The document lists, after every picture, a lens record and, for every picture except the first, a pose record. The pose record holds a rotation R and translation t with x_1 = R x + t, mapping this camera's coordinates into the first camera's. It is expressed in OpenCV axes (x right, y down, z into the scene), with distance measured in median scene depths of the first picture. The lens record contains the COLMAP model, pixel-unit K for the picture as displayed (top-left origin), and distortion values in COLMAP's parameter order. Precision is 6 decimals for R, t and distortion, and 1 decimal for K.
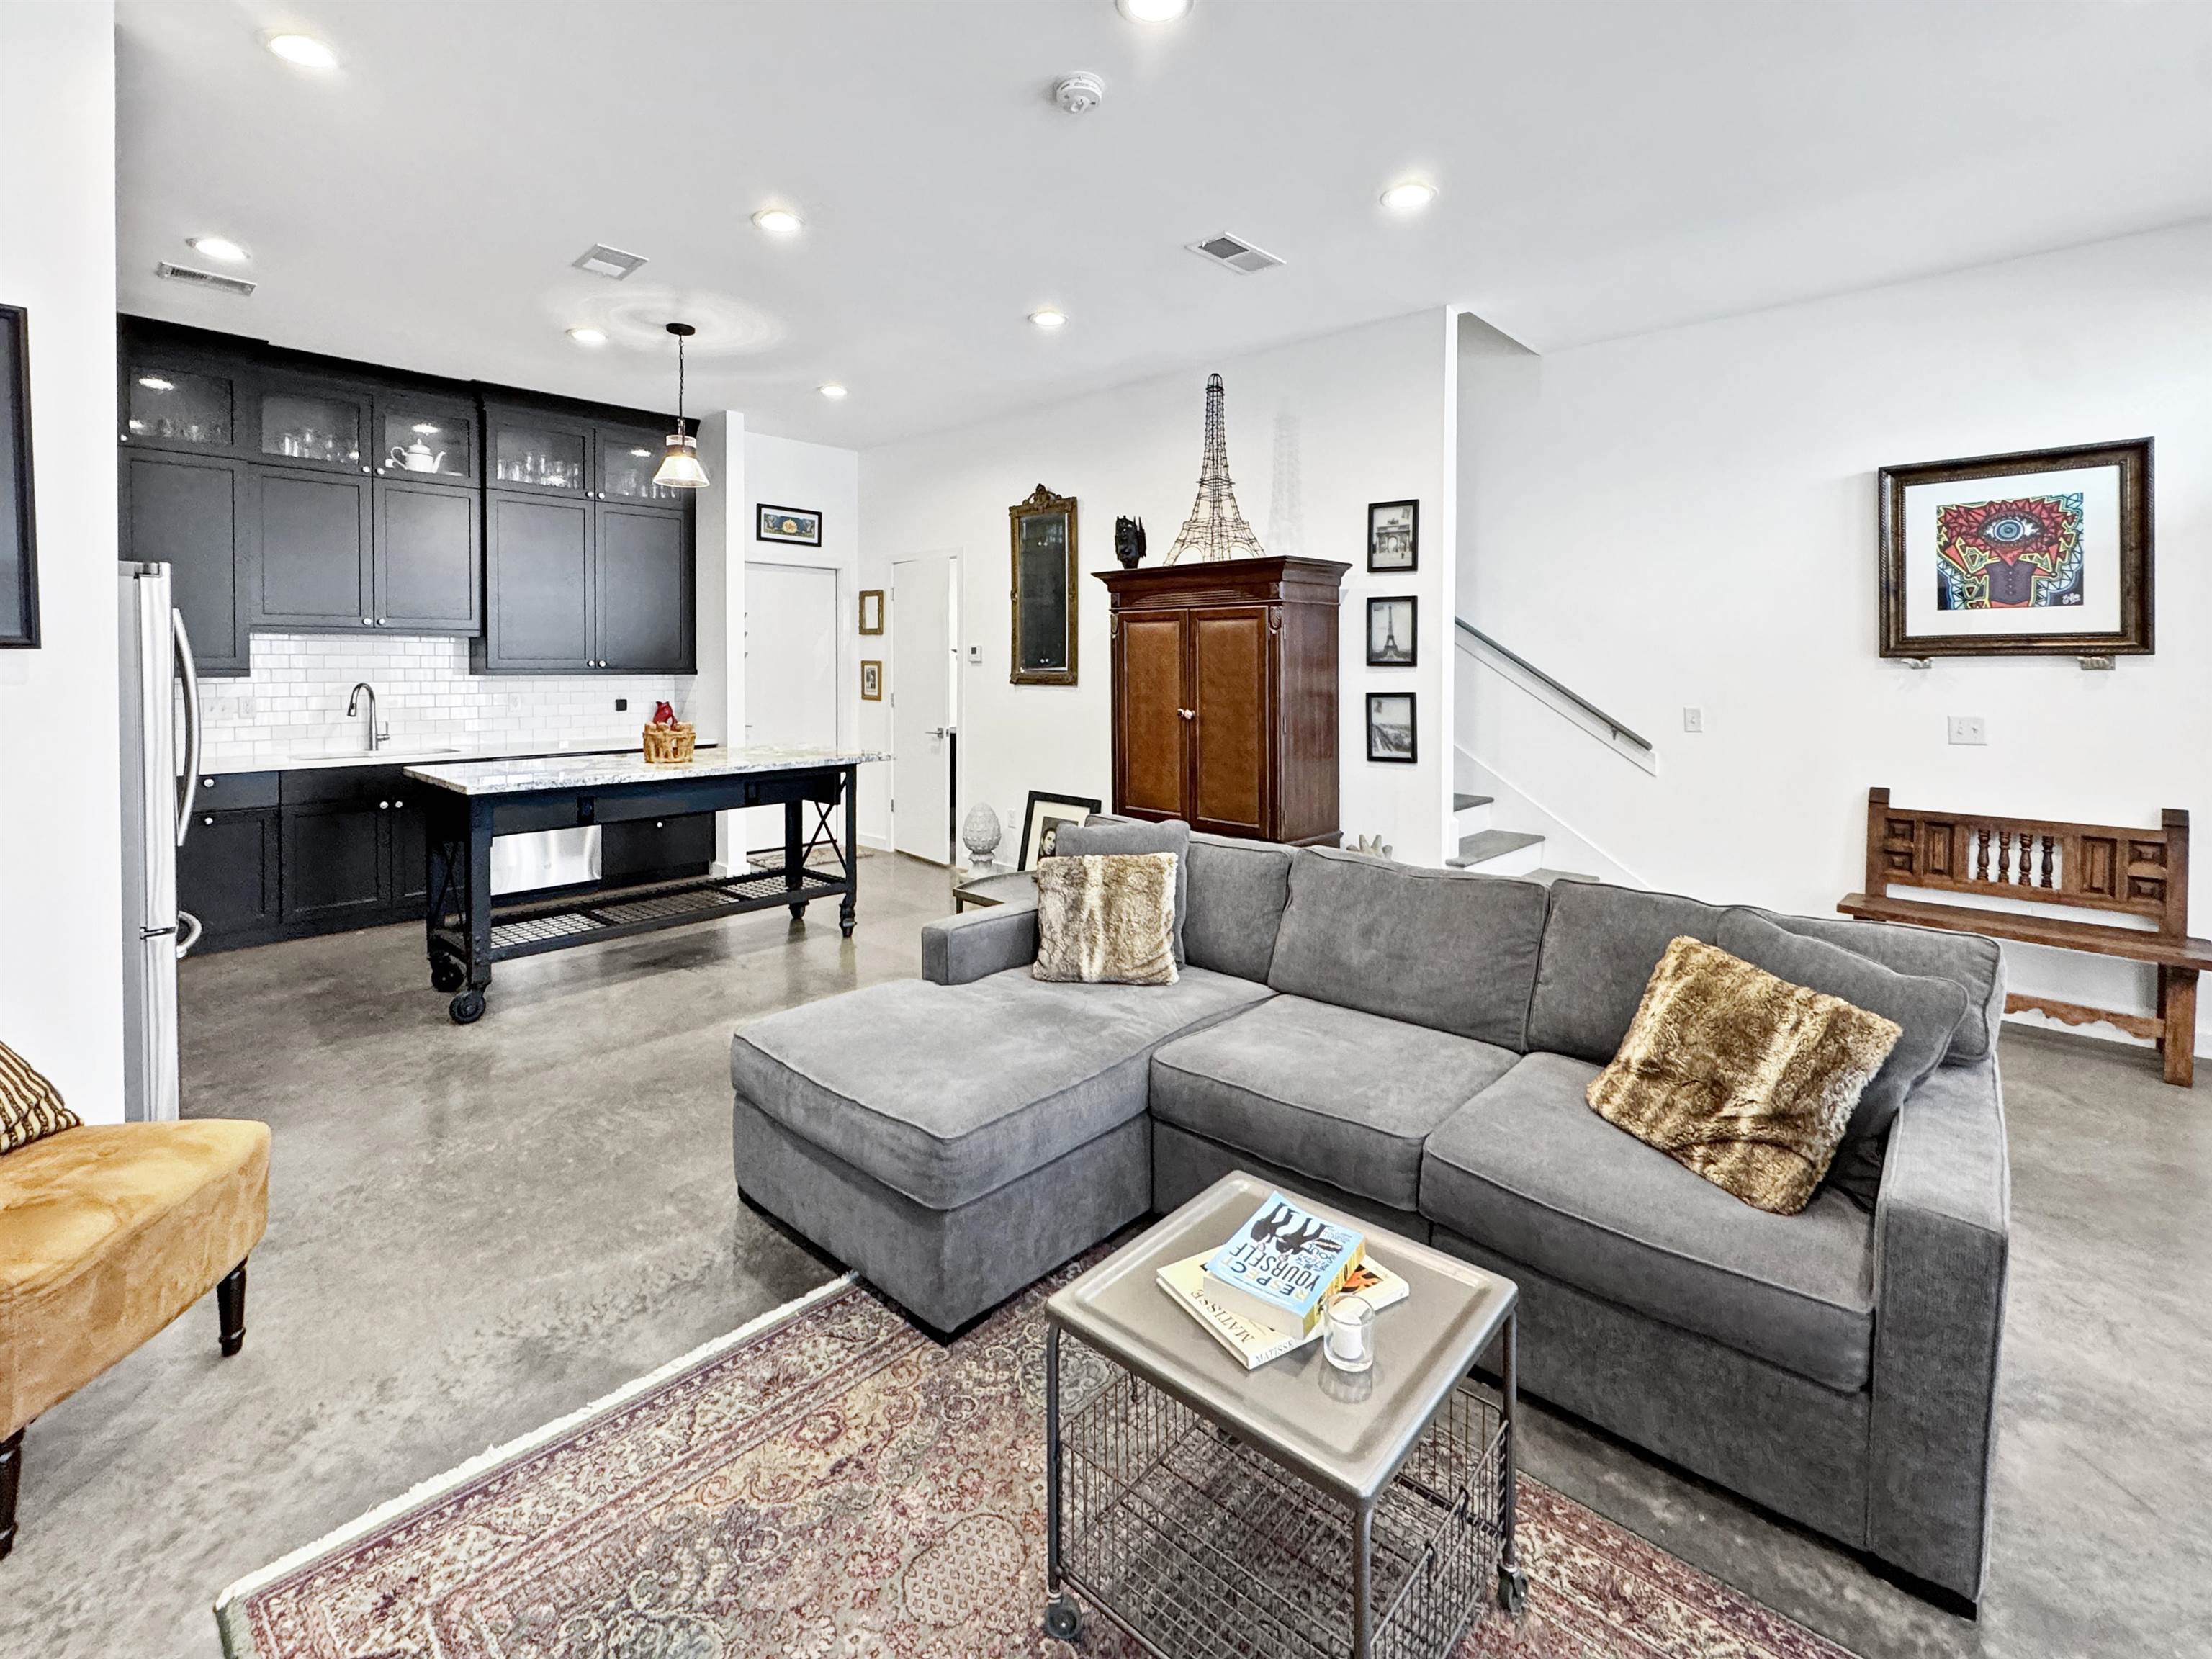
lens RADIAL K [[990.6, 0, 1108.9], [0, 990.6, 750.0], [0, 0, 1]] dist [-0.002344, -0.000323]
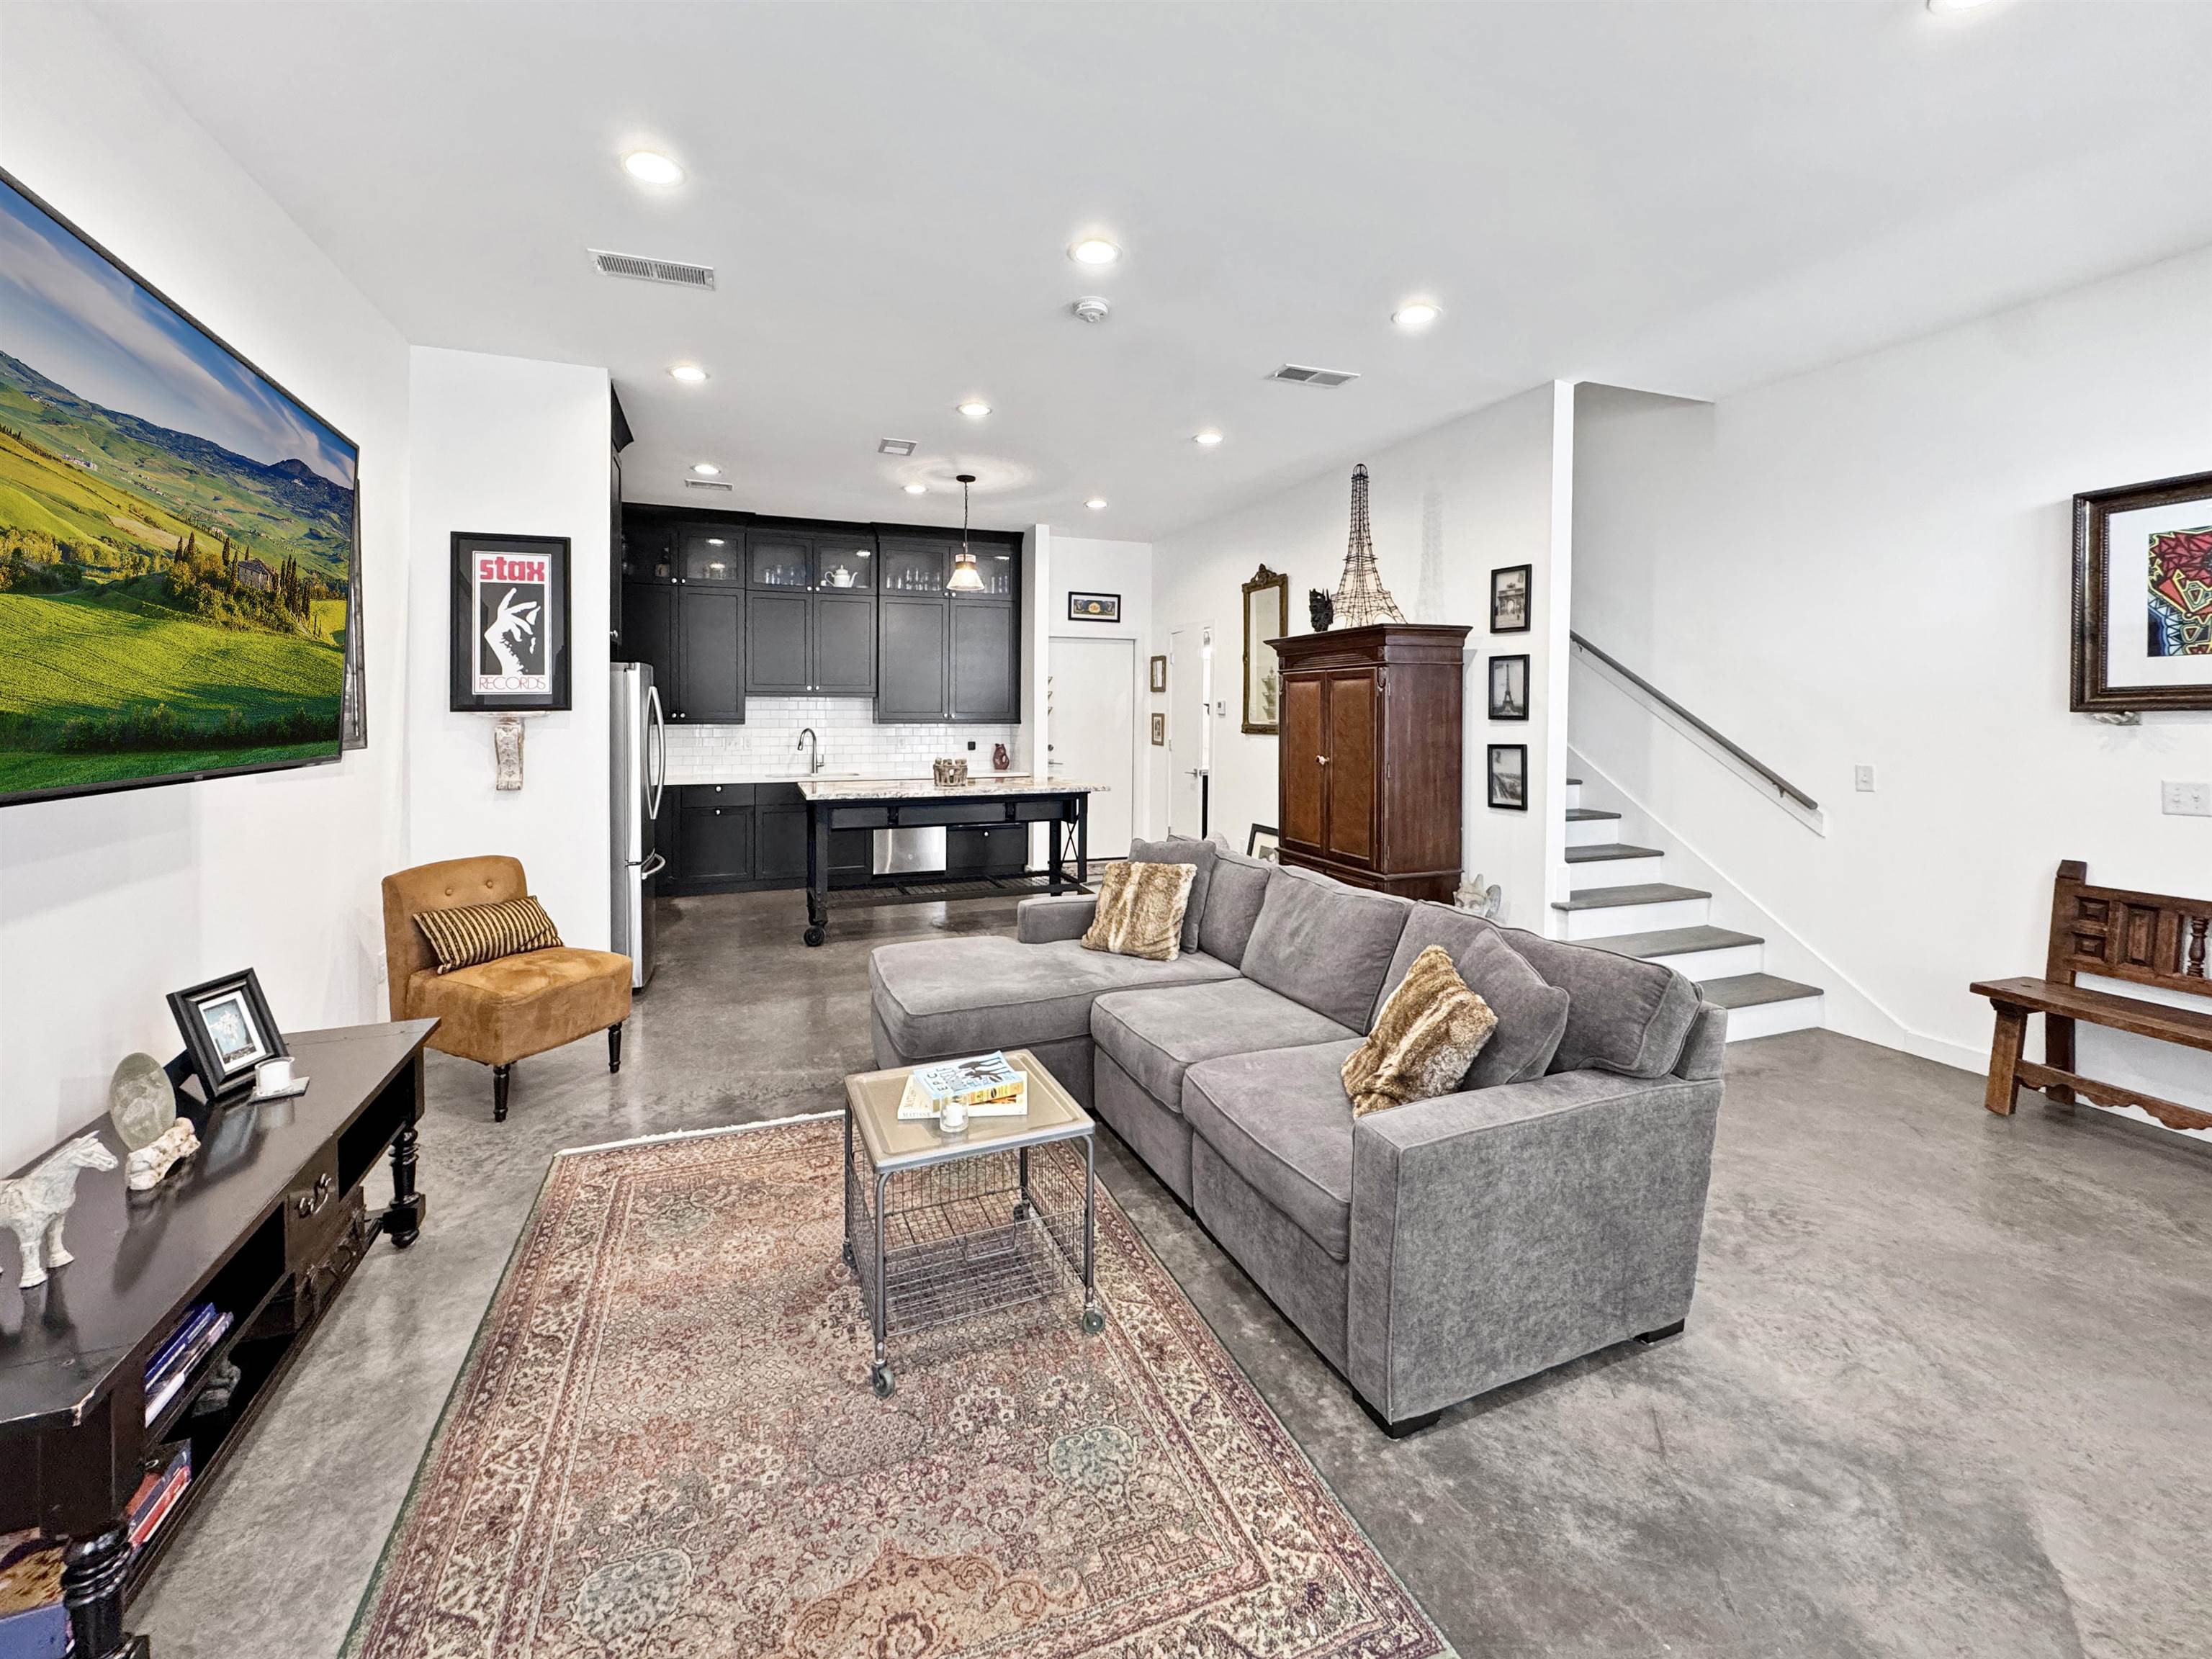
lens RADIAL K [[927.7, 0, 1121.3], [0, 927.7, 813.8], [0, 0, 1]] dist [-0.006382, 0.001349]
pose [[0.900728, 0.046763, -0.431860, 0.369913], [-0.037818, 0.998855, 0.029283, 0.004319], [0.432735, -0.010044, 0.901465, -0.099490]]
